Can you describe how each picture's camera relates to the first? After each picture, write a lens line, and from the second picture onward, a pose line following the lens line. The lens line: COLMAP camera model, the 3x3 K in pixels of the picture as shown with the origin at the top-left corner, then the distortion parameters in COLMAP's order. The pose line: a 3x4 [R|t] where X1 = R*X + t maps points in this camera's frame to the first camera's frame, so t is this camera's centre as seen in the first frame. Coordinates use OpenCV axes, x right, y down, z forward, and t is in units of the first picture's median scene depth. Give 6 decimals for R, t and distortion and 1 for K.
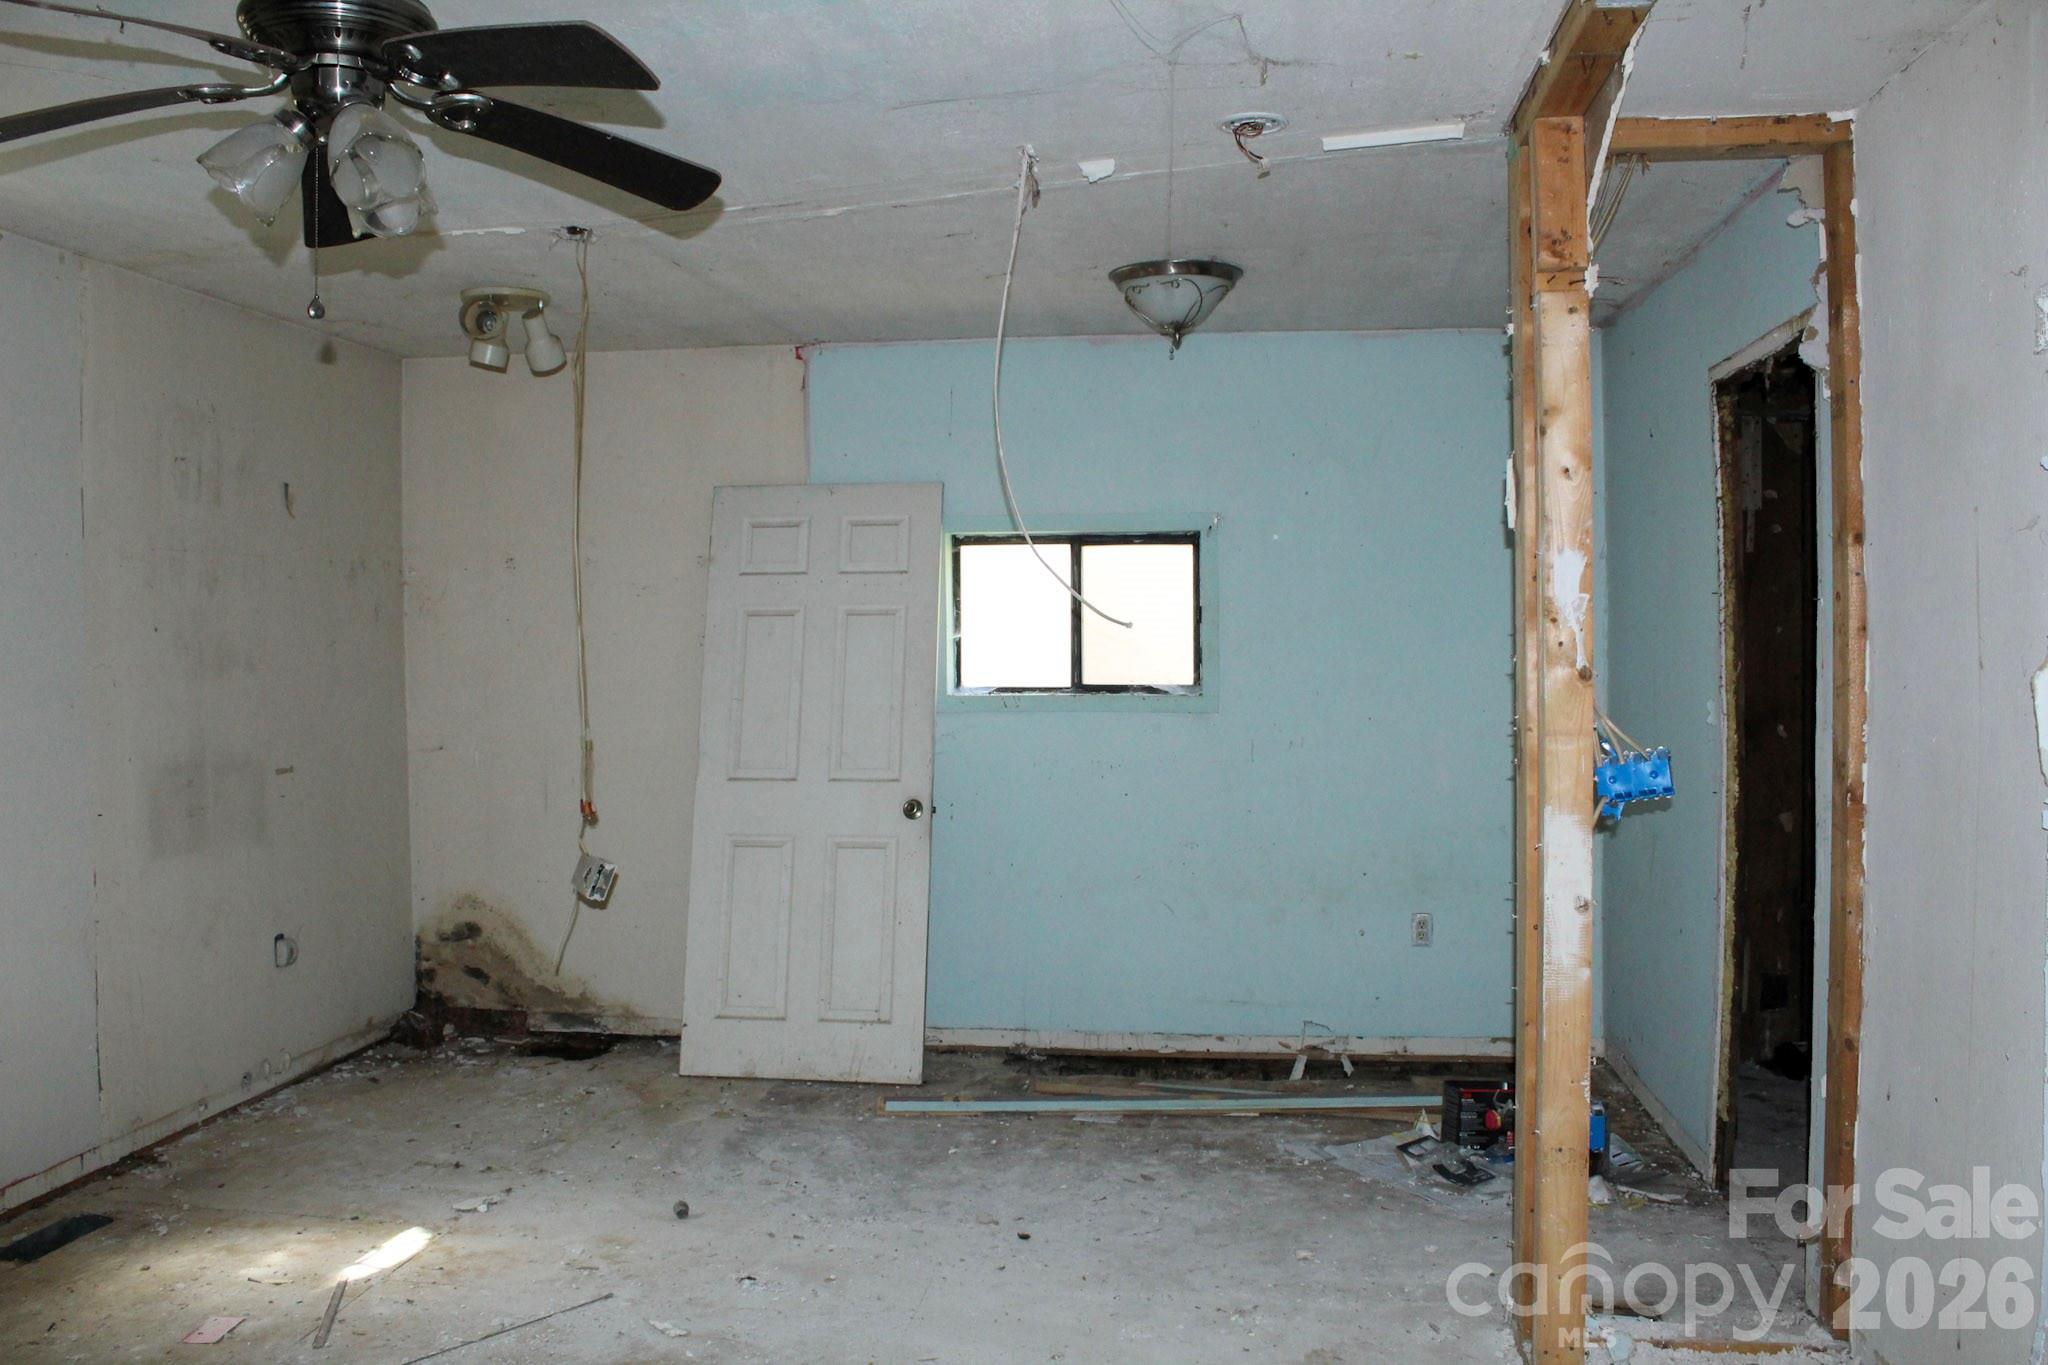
lens RADIAL K [[1740.4, 0, 1024.0], [0, 1740.4, 682.5], [0, 0, 1]] dist [-0.166741, 0.146763]
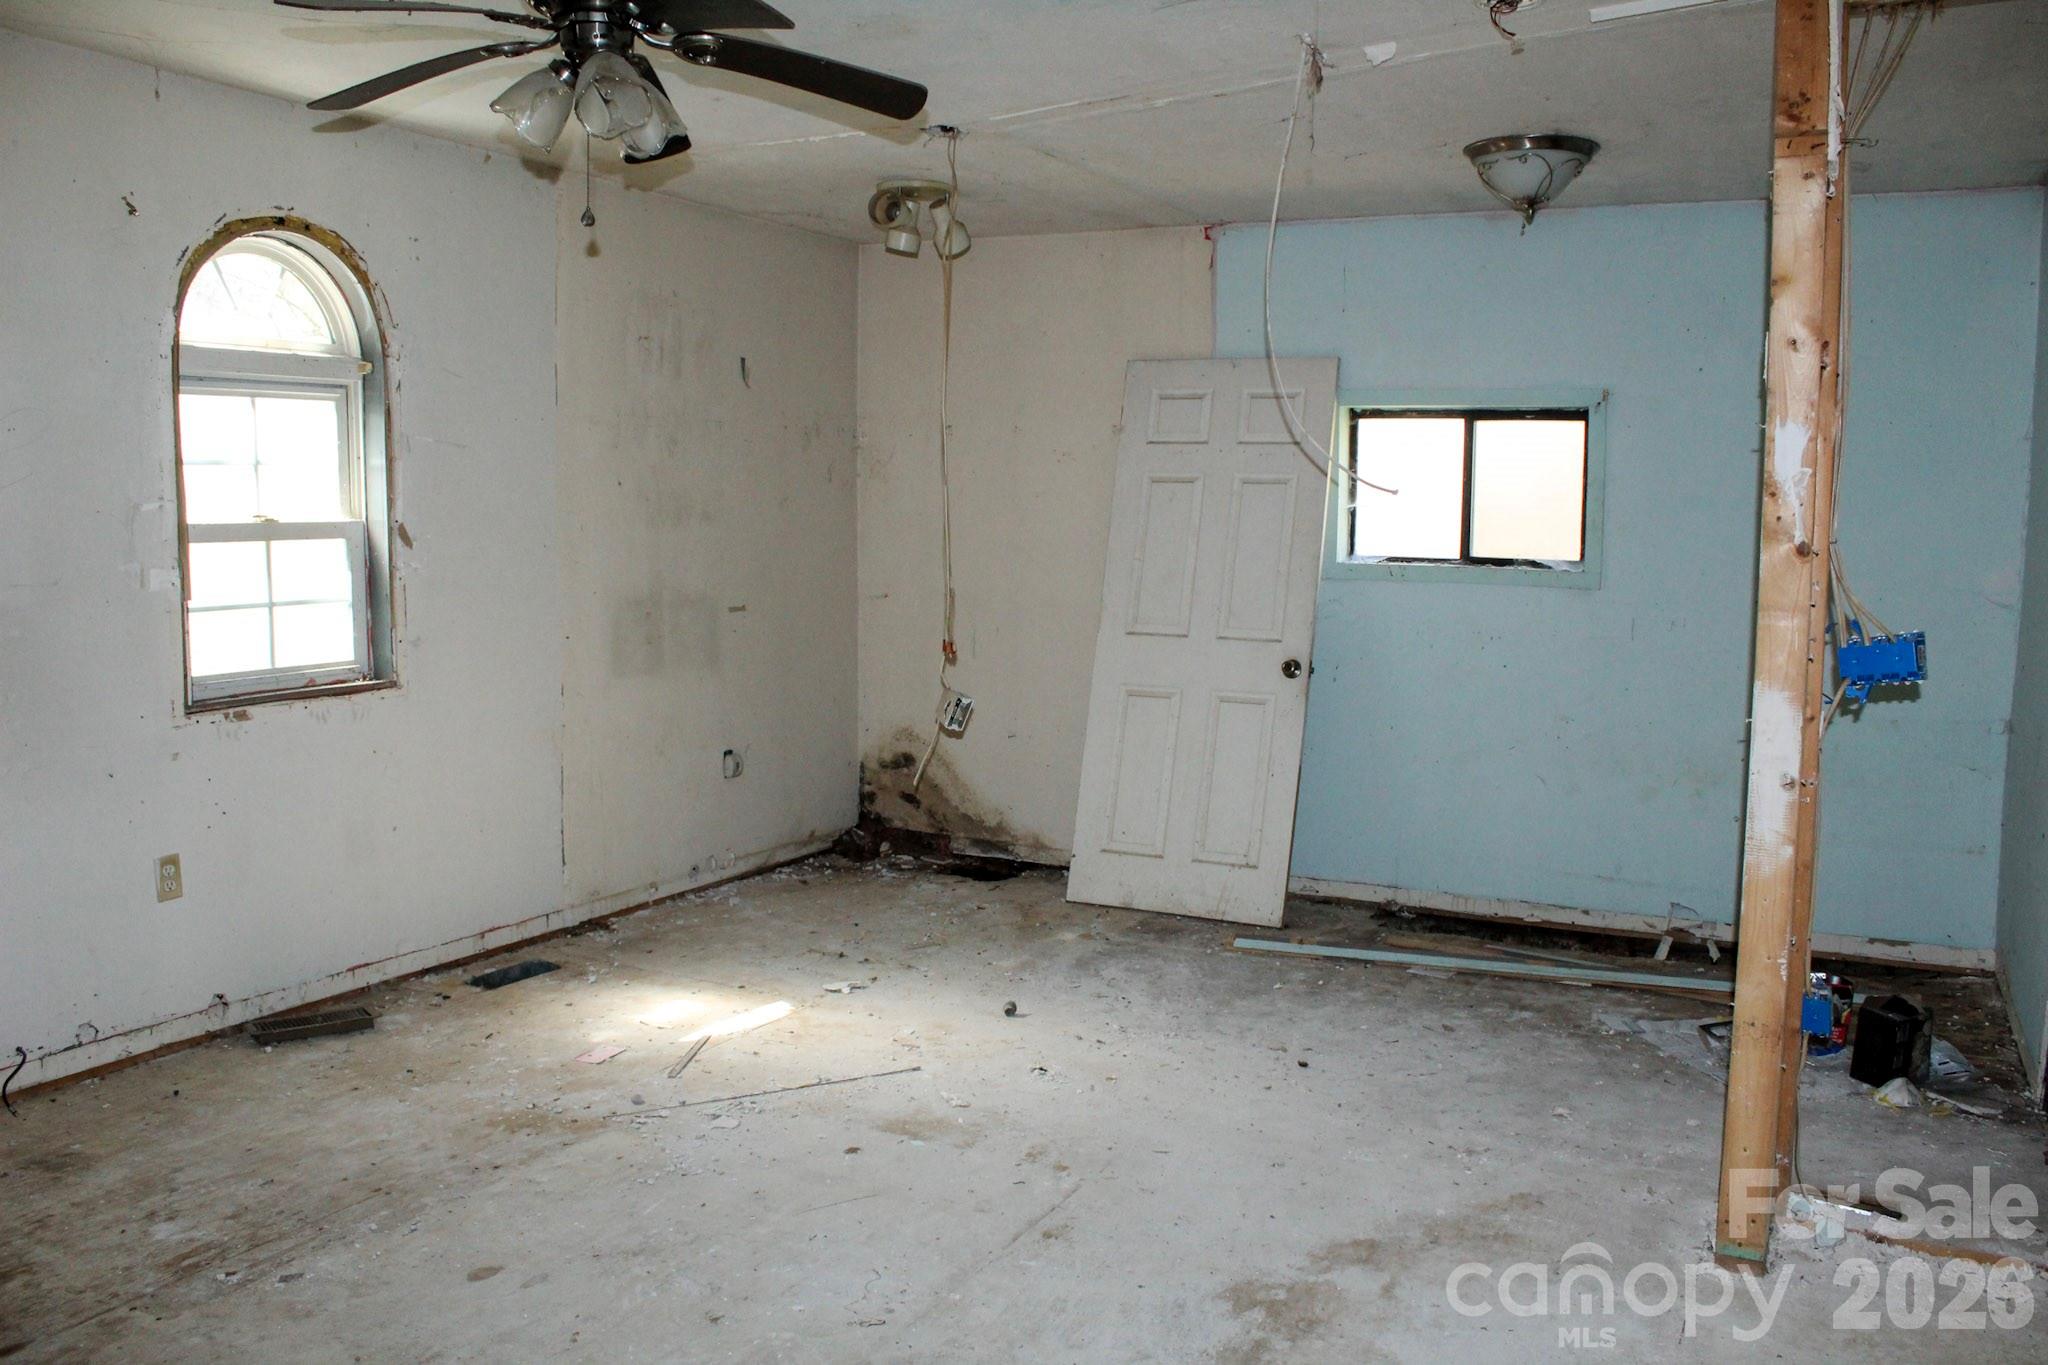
lens RADIAL K [[1724.0, 0, 1024.0], [0, 1724.0, 682.5], [0, 0, 1]] dist [-0.167928, 0.162845]
pose [[0.942808, 0.053471, -0.329018, 0.141455], [-0.029584, 0.996578, 0.077186, 0.006334], [0.332020, -0.063038, 0.941164, -0.038960]]
